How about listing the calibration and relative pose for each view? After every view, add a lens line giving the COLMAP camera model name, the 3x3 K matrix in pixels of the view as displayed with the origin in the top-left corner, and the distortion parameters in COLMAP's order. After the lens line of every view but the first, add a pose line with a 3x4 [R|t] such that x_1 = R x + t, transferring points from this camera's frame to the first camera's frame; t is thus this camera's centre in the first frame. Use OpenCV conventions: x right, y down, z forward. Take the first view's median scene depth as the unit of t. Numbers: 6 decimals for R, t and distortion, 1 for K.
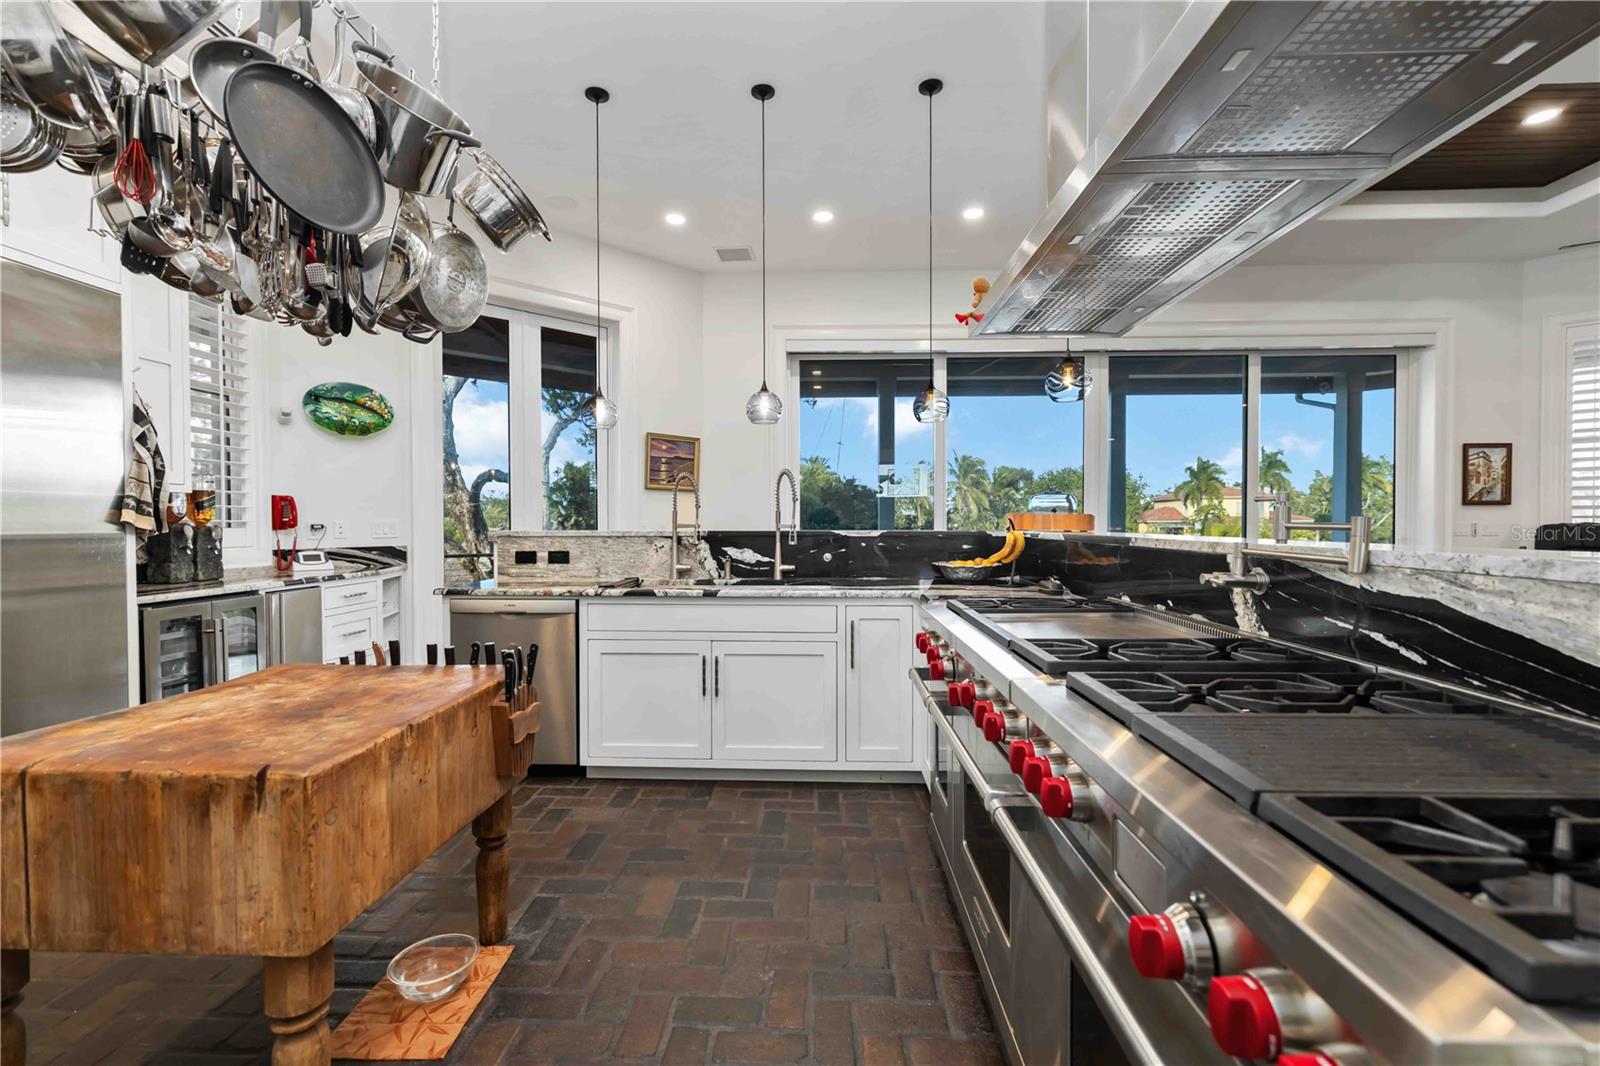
lens RADIAL K [[697.6, 0, 805.8], [0, 697.6, 531.9], [0, 0, 1]] dist [0.000235, 0.000400]
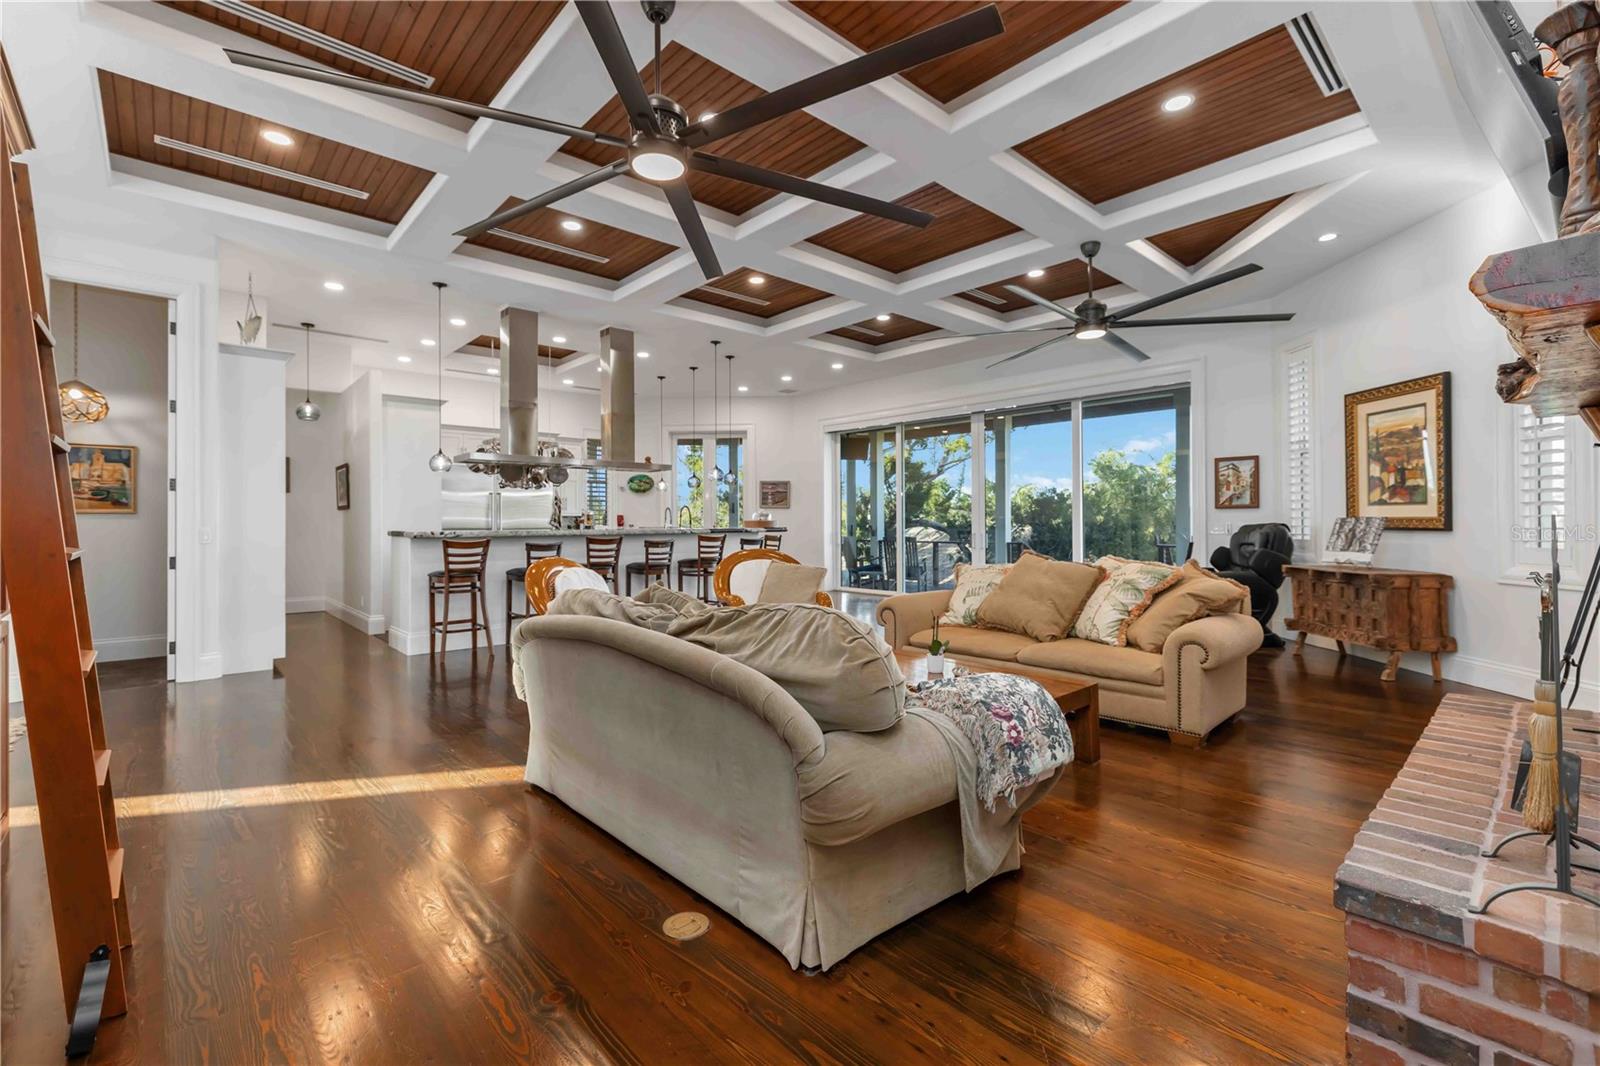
lens RADIAL K [[697.6, 0, 795.8], [0, 697.6, 522.5], [0, 0, 1]] dist [0.000235, 0.000400]
pose [[0.698143, -0.002193, -0.715955, 1.751348], [-0.007479, 0.999918, -0.010357, 0.005037], [0.715919, 0.012585, 0.698070, -0.501719]]
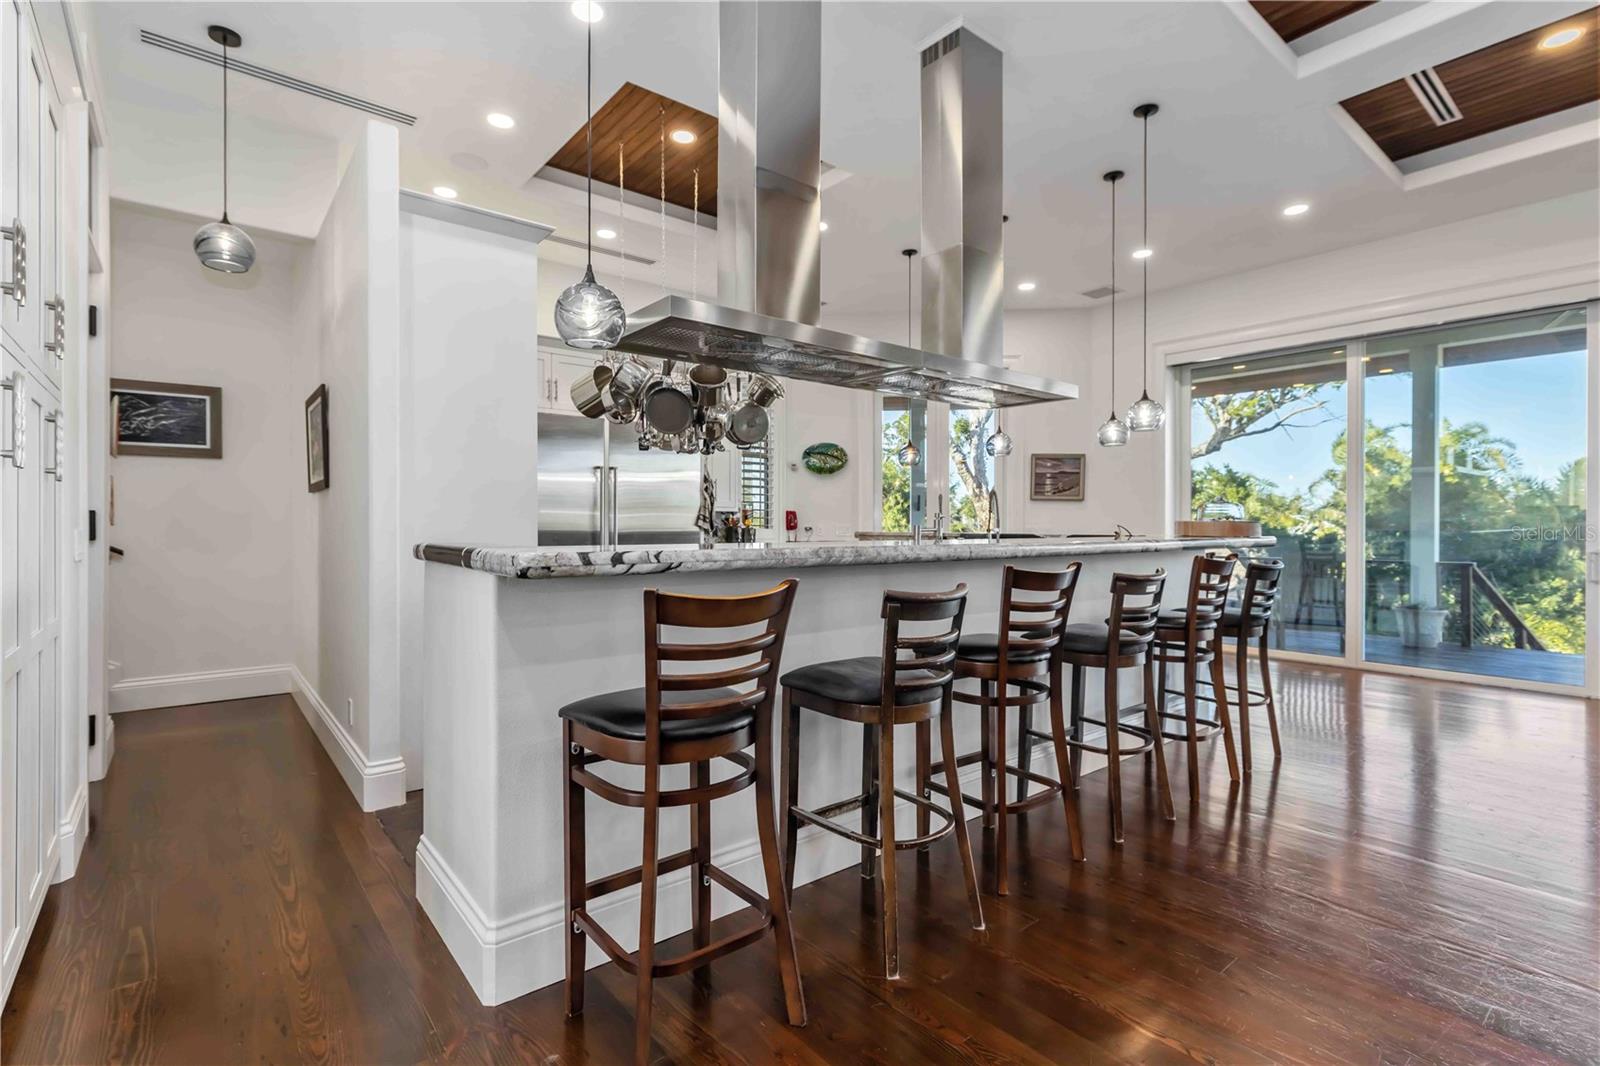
lens RADIAL K [[754.8, 0, 794.1], [0, 754.8, 525.7], [0, 0, 1]] dist [0.011571, -0.000125]
pose [[0.653227, 0.002840, -0.757156, 0.652104], [-0.015160, 0.999842, -0.009328, 0.002825], [0.757010, 0.017572, 0.653167, -0.230180]]
